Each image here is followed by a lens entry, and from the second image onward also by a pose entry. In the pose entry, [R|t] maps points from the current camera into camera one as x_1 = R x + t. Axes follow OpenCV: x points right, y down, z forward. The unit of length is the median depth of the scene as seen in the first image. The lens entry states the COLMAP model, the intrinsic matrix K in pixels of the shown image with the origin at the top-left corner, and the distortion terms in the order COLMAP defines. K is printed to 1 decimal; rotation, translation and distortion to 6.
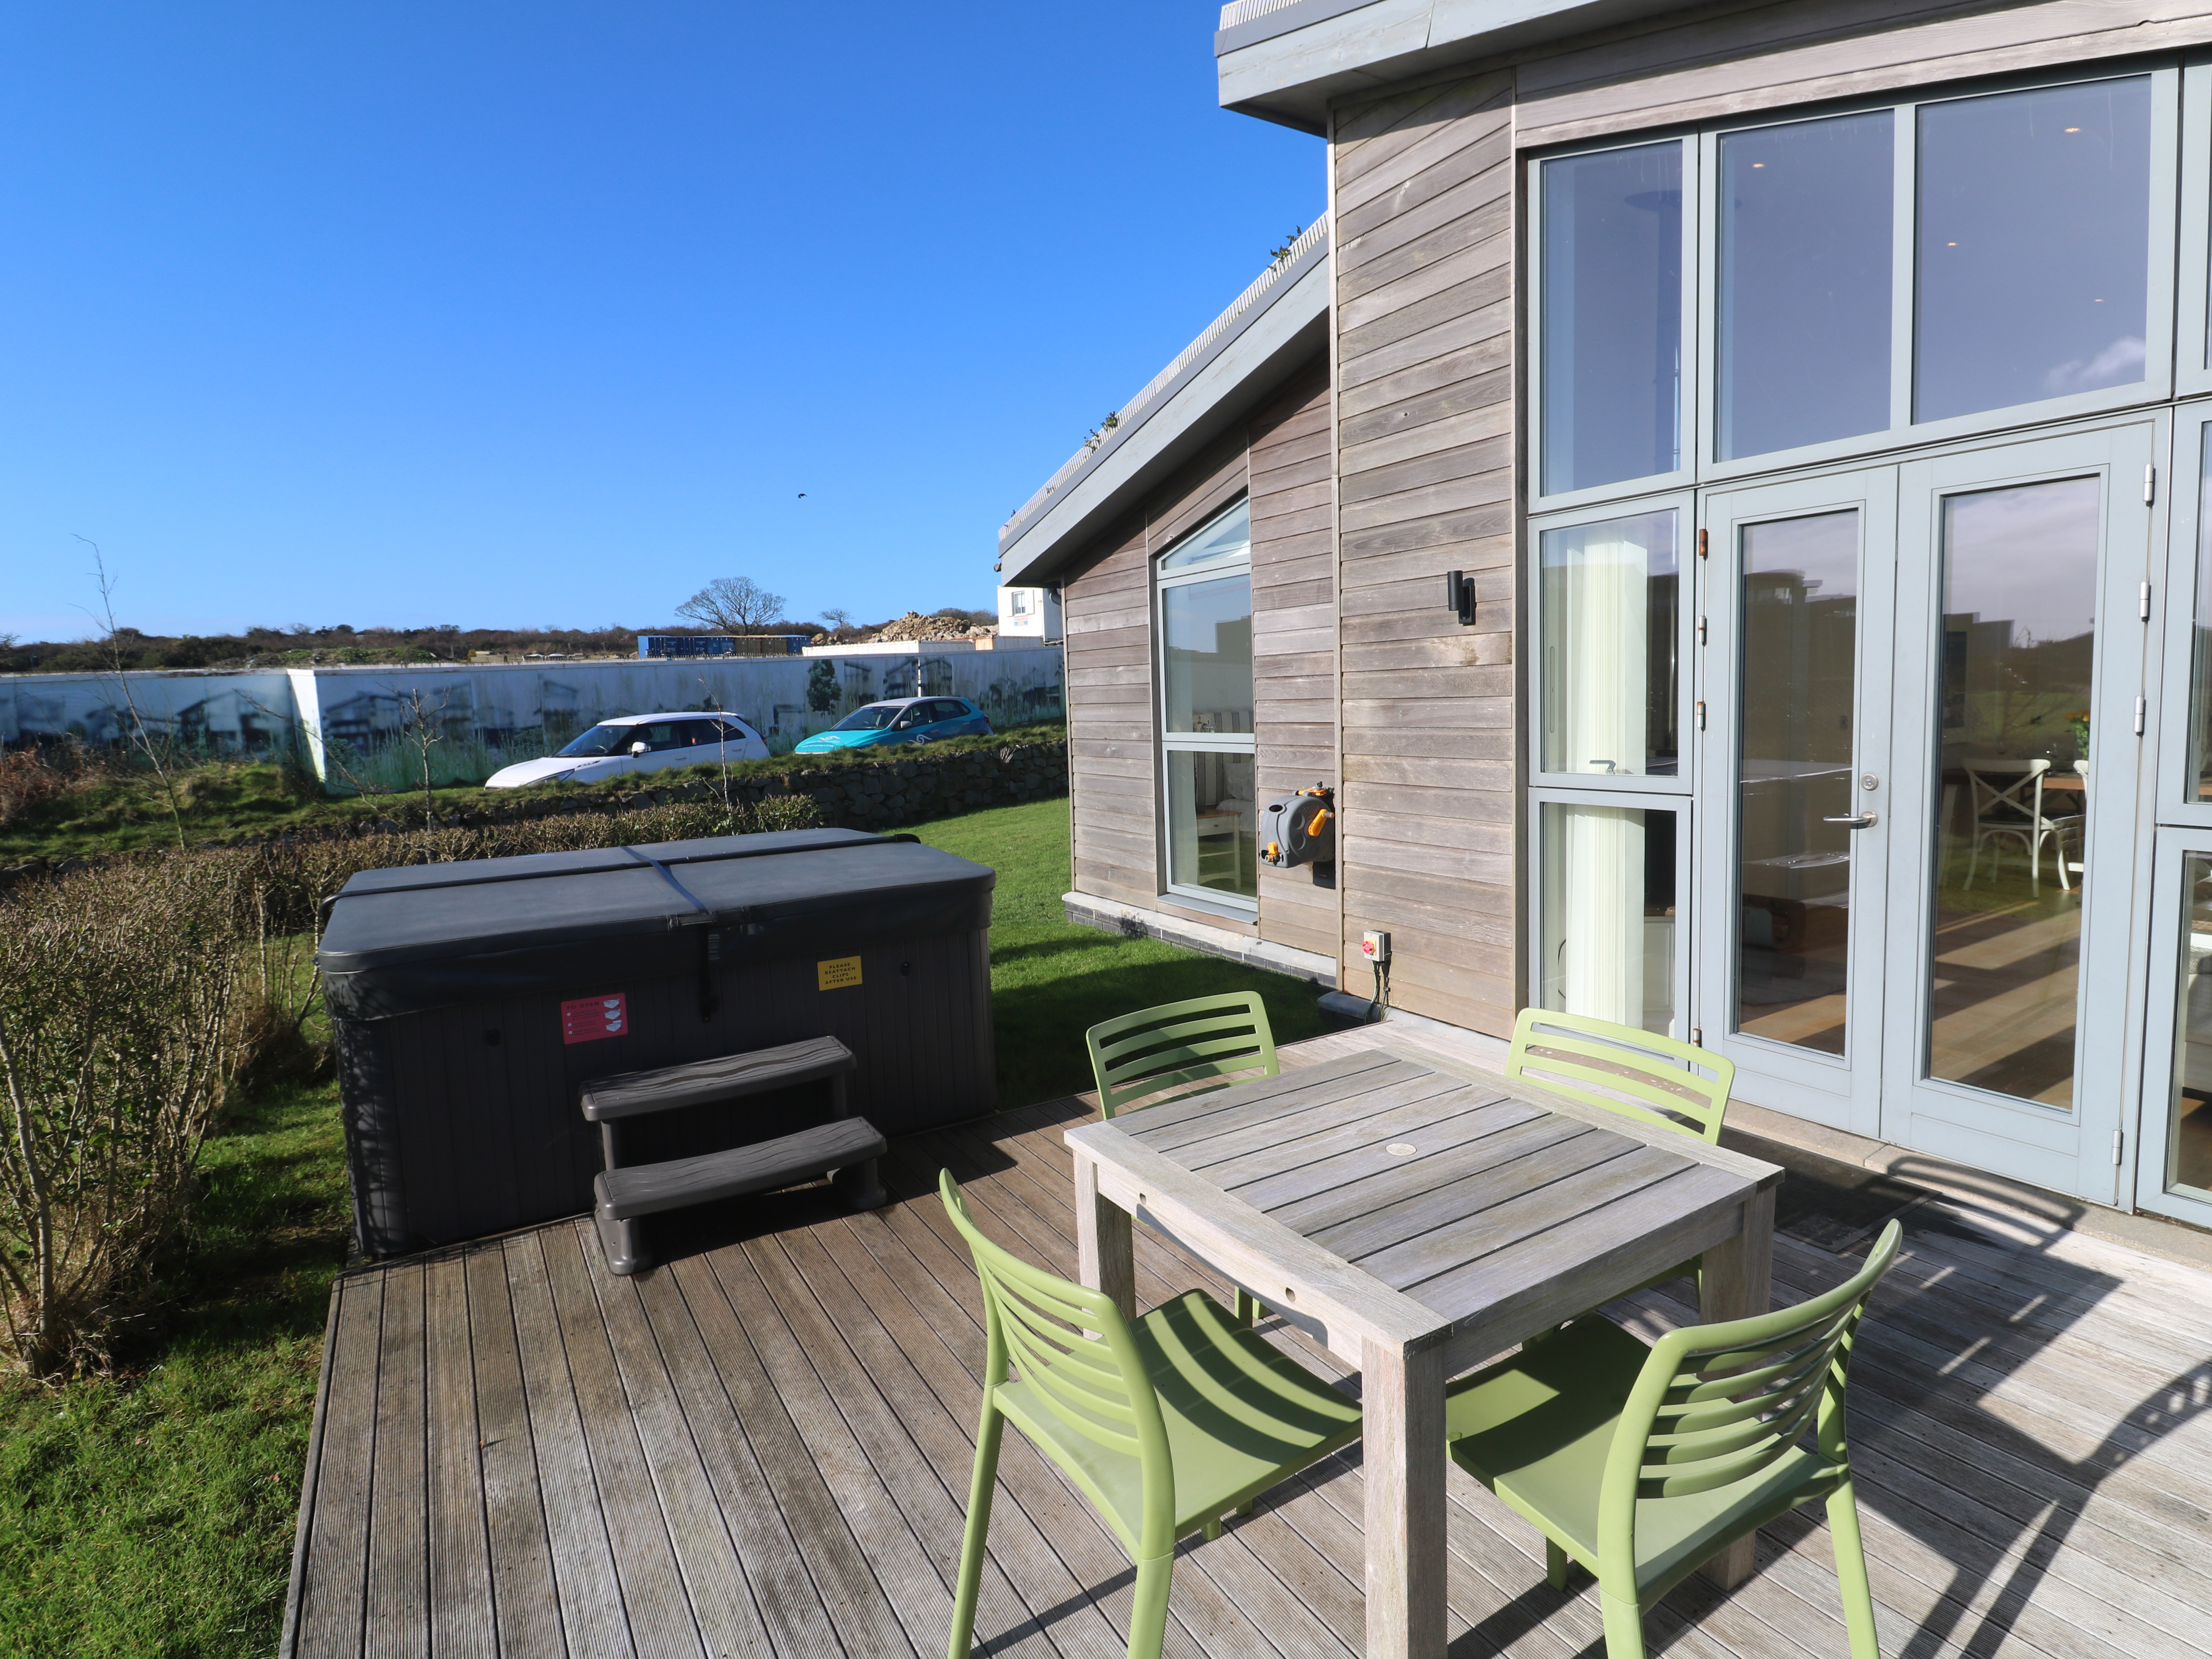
lens RADIAL K [[1146.8, 0, 1112.5], [0, 1146.8, 826.6], [0, 0, 1]] dist [-0.001648, -0.009001]
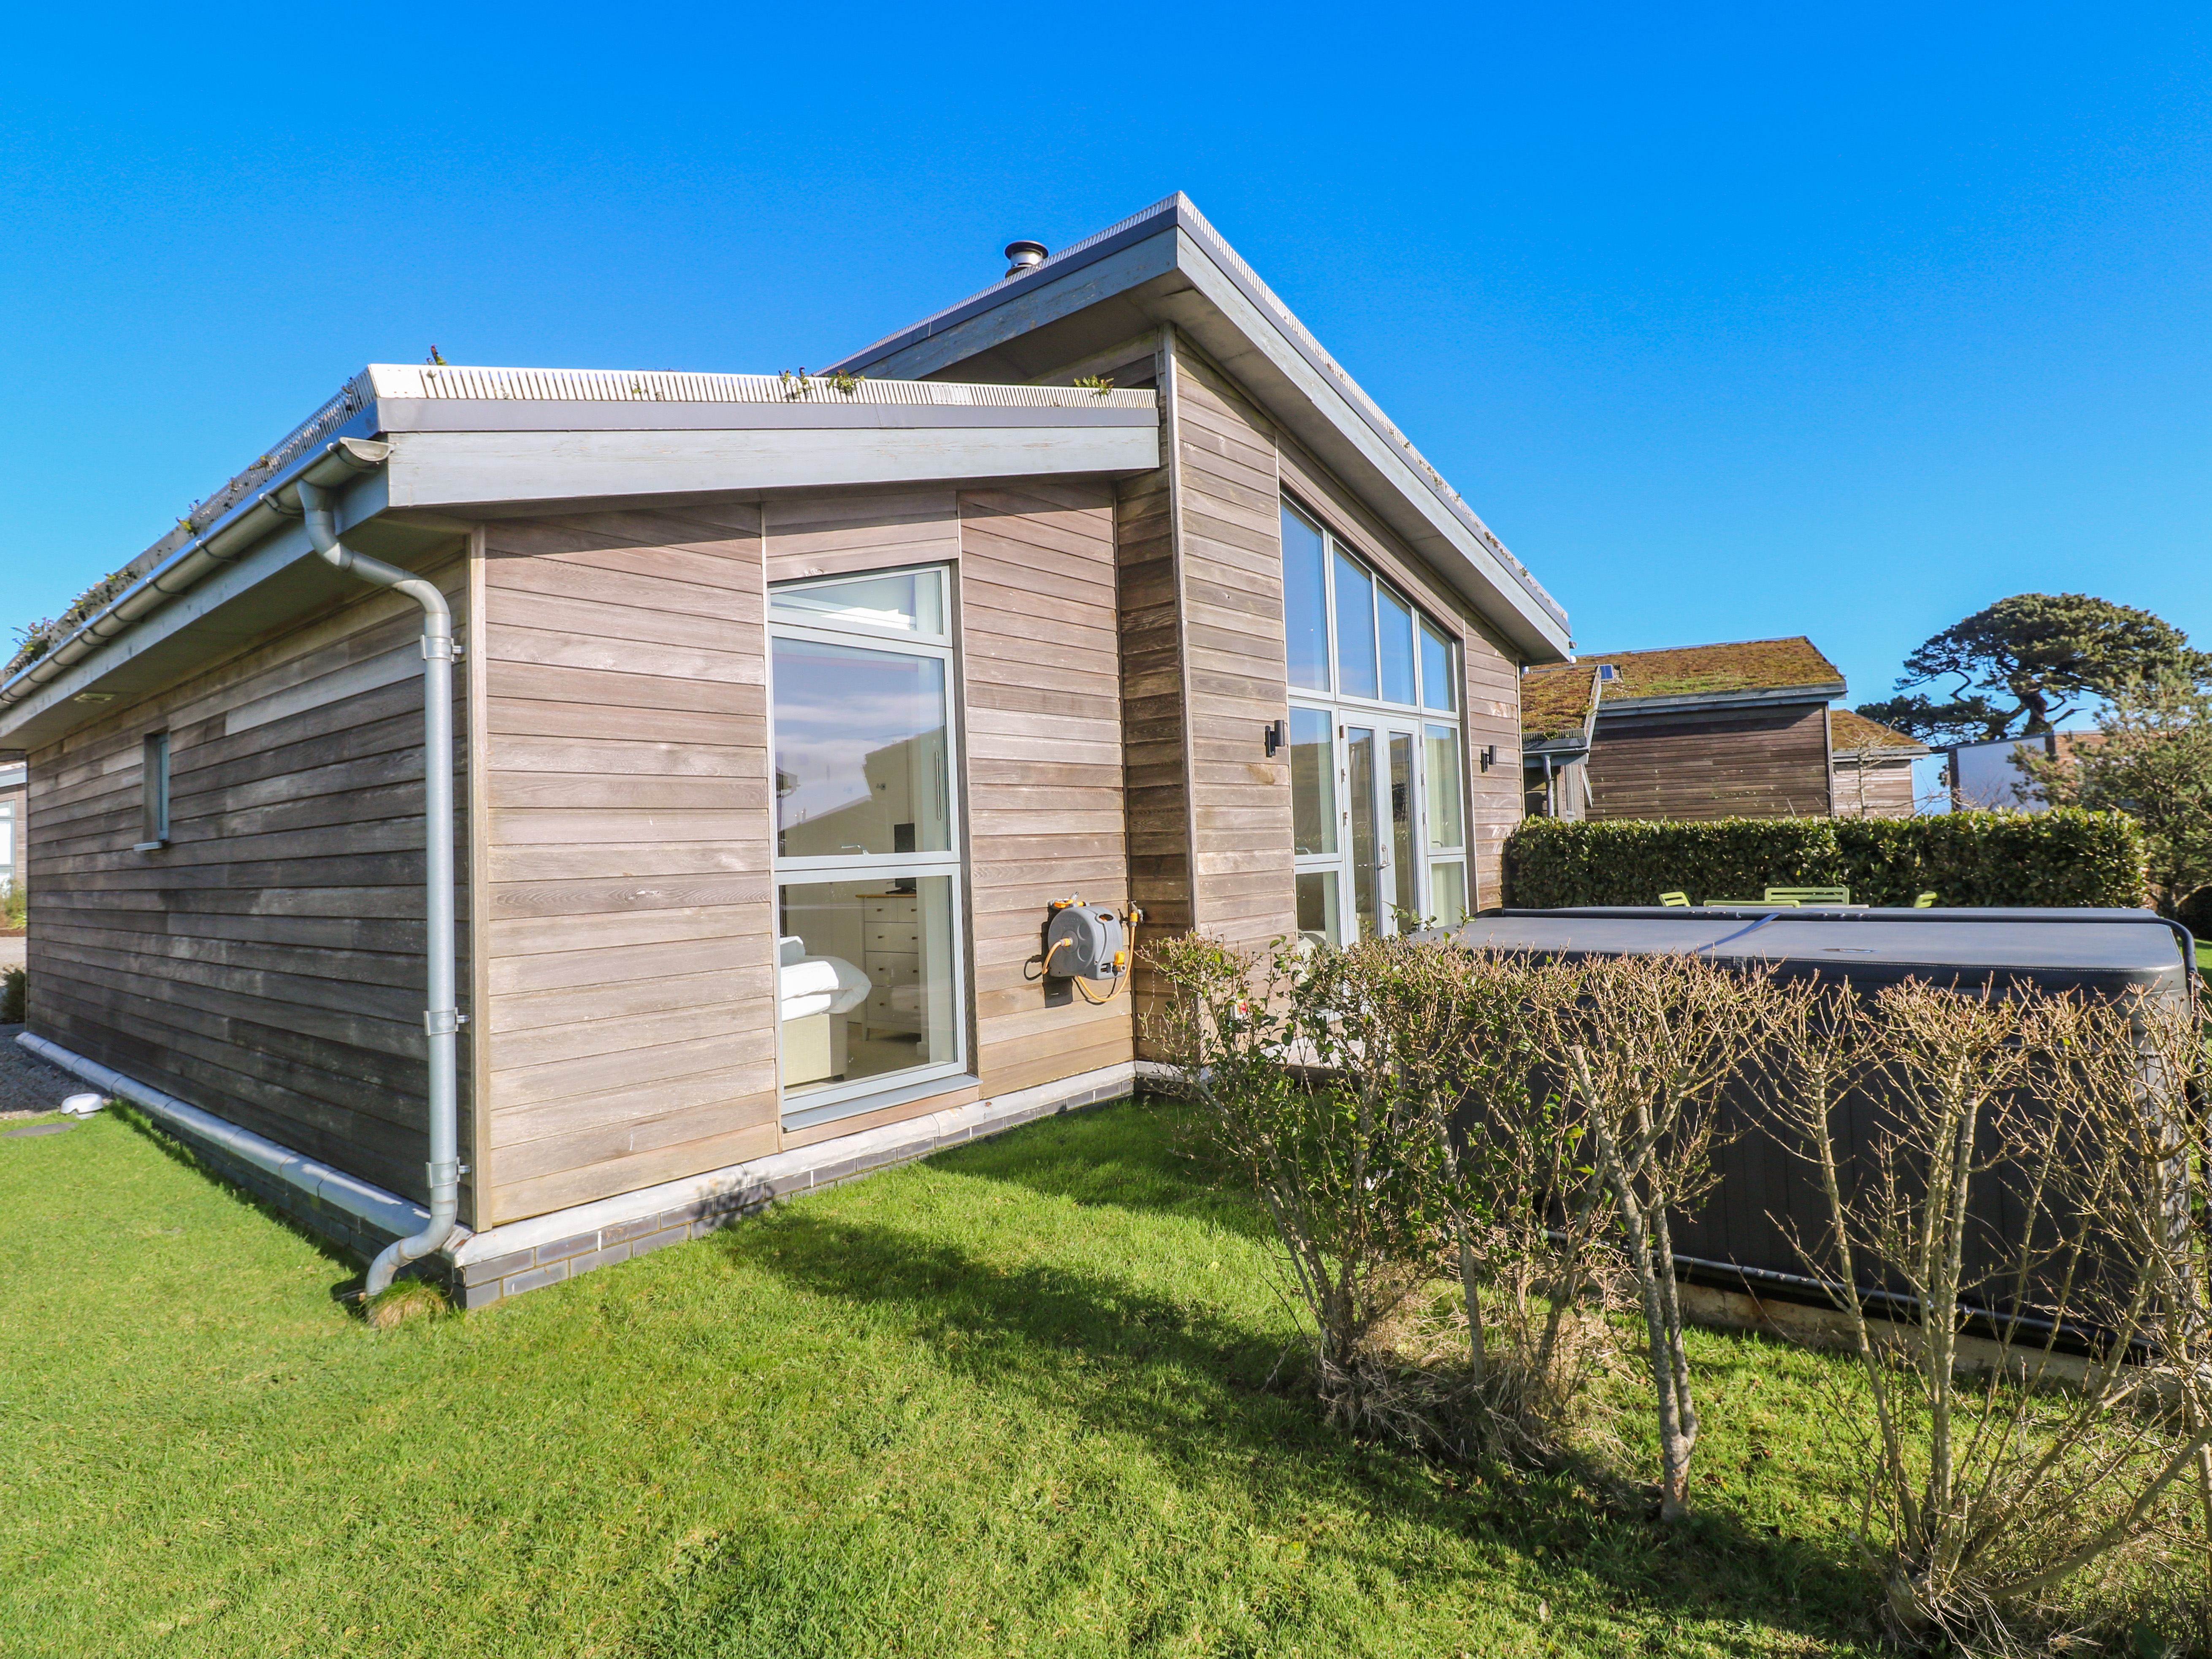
lens RADIAL K [[1146.7, 0, 1111.7], [0, 1146.7, 811.1], [0, 0, 1]] dist [-0.001648, -0.009001]
pose [[-0.325848, 0.066802, 0.943059, -0.710311], [0.148336, 0.988759, -0.018786, -0.078506], [-0.933713, 0.133768, -0.332094, 1.196224]]
